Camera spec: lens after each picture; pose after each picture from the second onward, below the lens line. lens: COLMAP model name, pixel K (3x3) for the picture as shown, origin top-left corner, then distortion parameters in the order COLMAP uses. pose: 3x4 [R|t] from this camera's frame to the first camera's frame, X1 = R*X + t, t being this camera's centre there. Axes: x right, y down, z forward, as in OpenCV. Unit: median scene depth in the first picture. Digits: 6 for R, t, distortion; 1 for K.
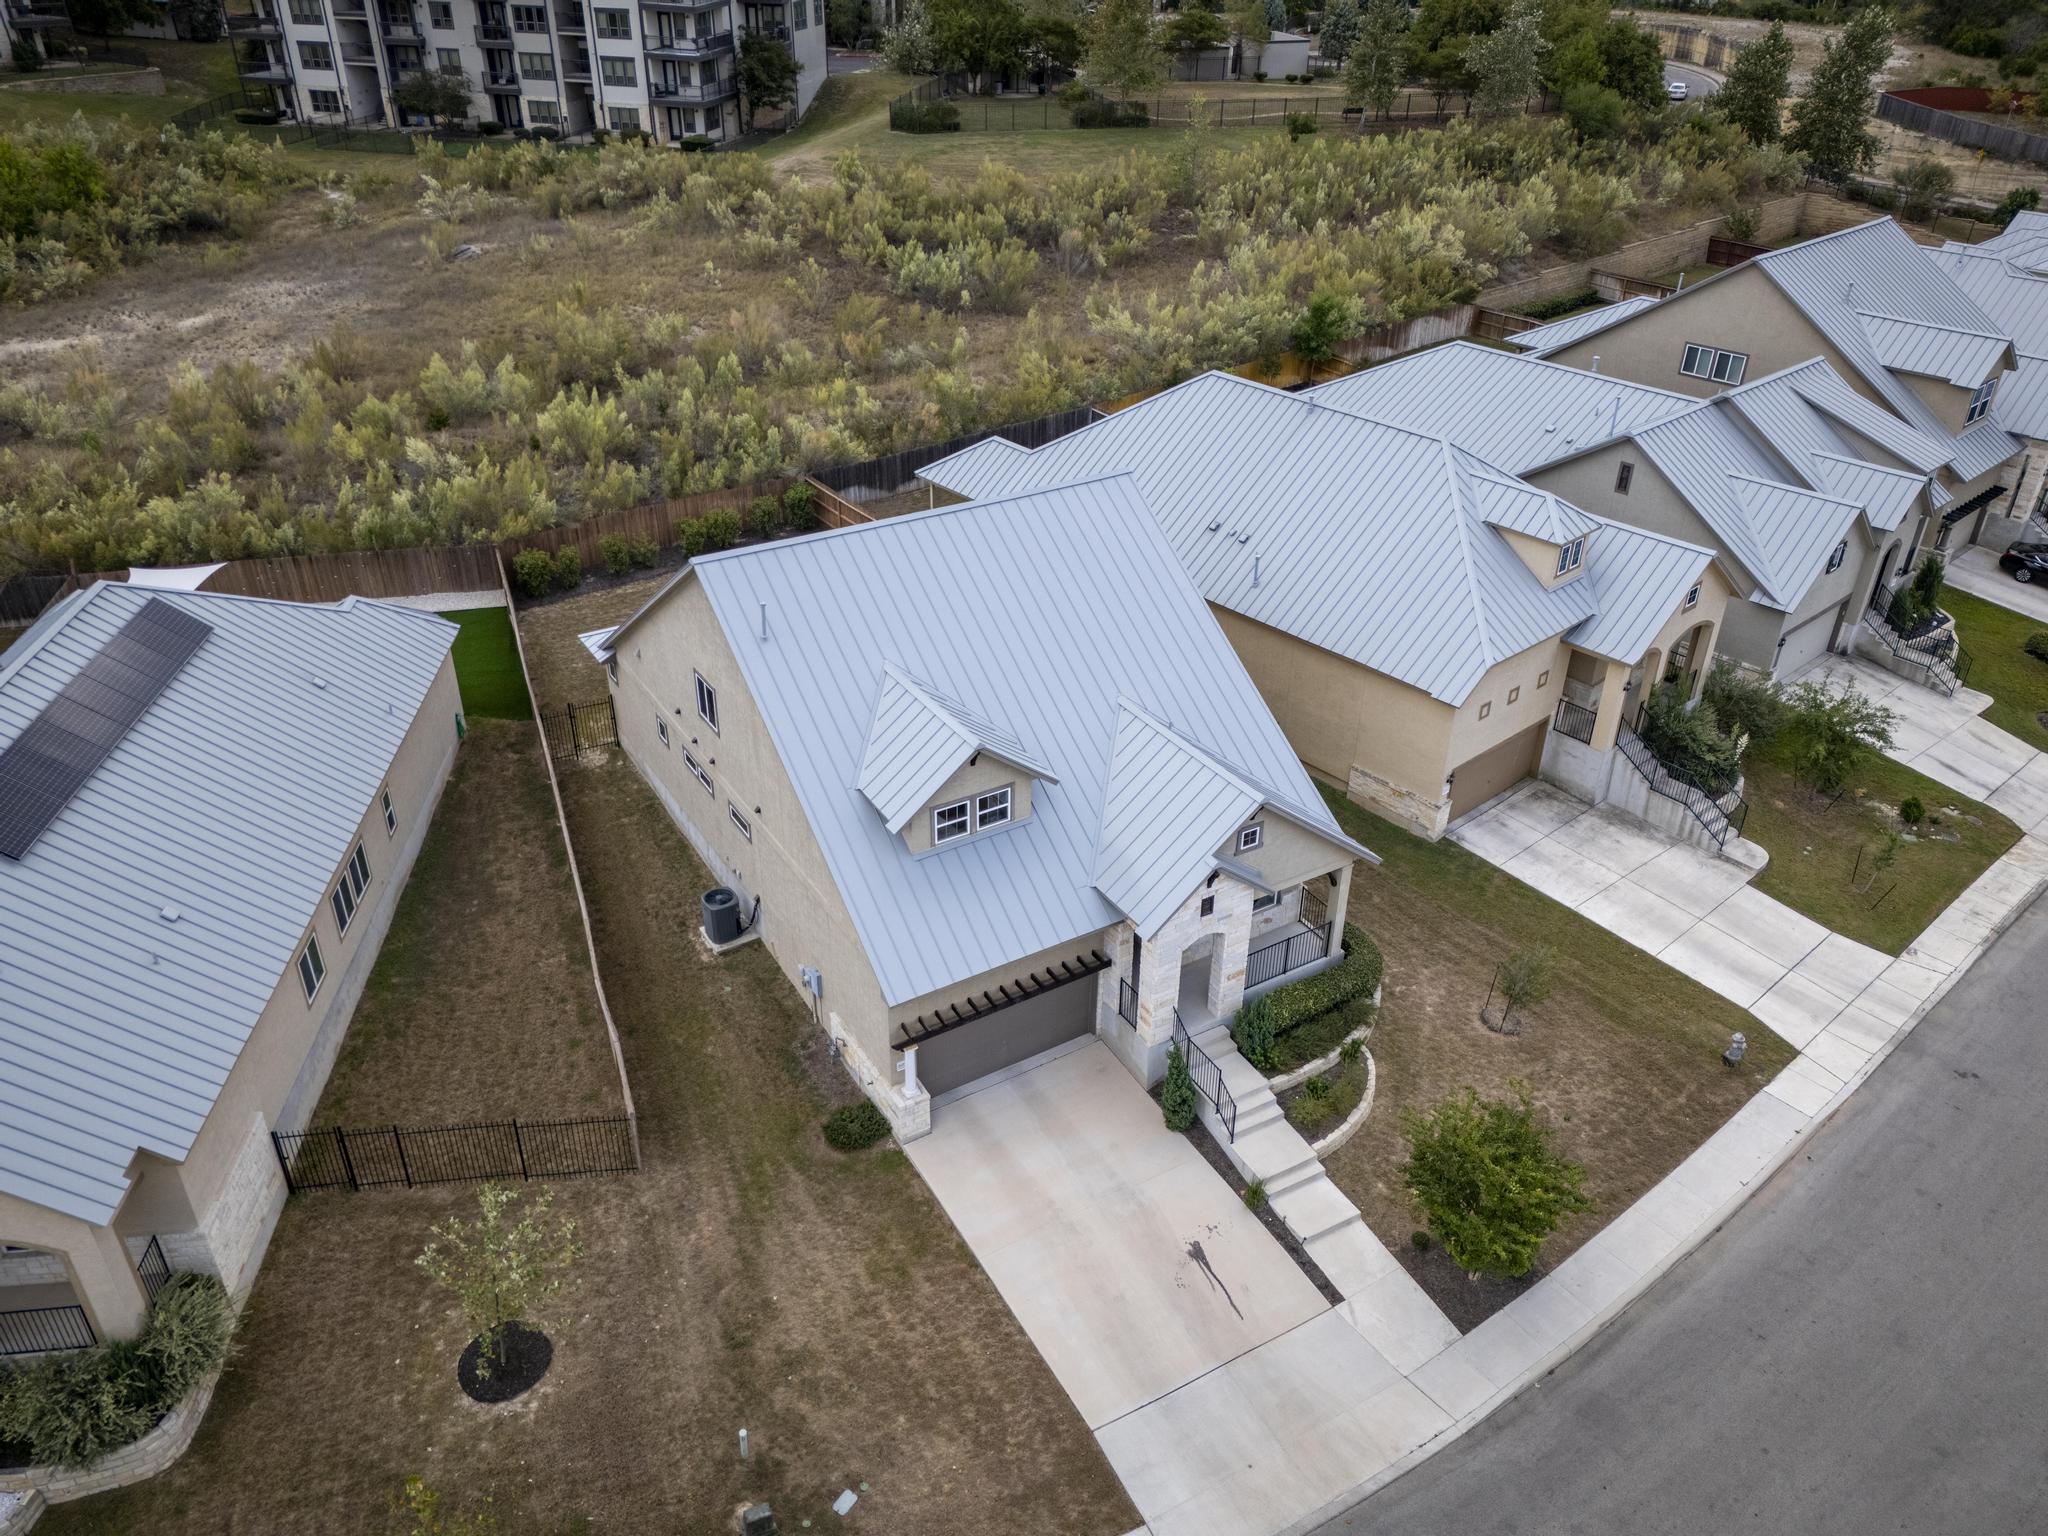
lens RADIAL K [[1500.3, 0, 1022.3], [0, 1500.3, 757.0], [0, 0, 1]] dist [0.066683, -0.050292]
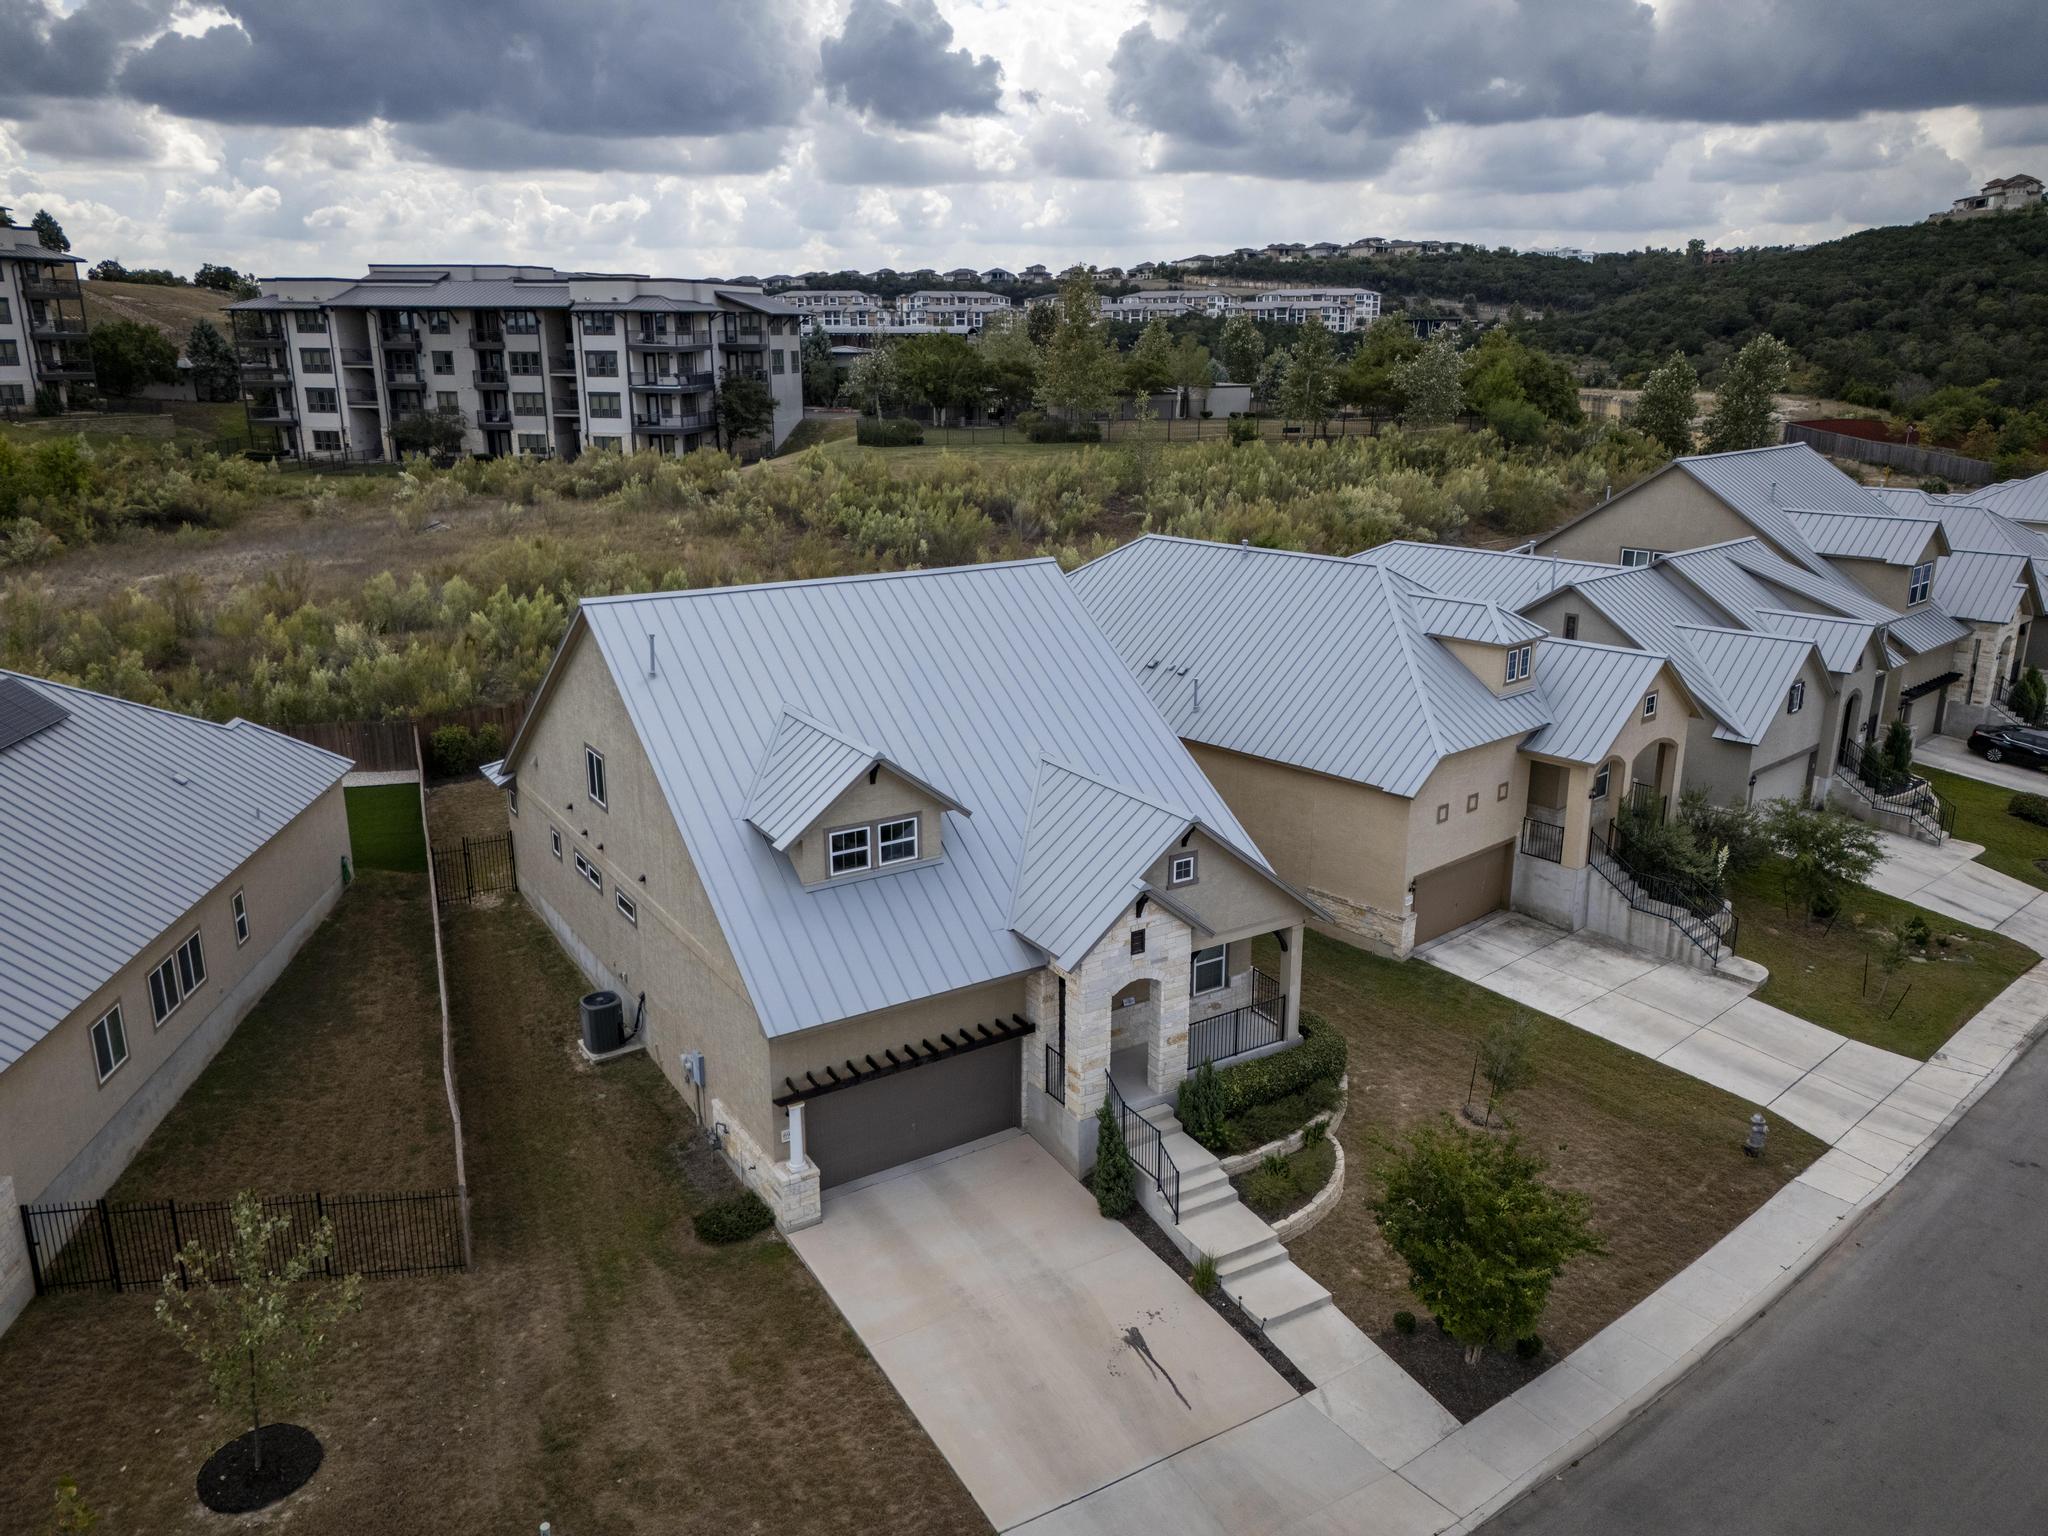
lens RADIAL K [[1500.3, 0, 1022.3], [0, 1500.3, 757.0], [0, 0, 1]] dist [0.066683, -0.050292]
pose [[0.999853, -0.013735, 0.010255, 0.039646], [0.015882, 0.967343, -0.252972, 0.180918], [-0.006445, 0.253098, 0.967419, 0.096643]]
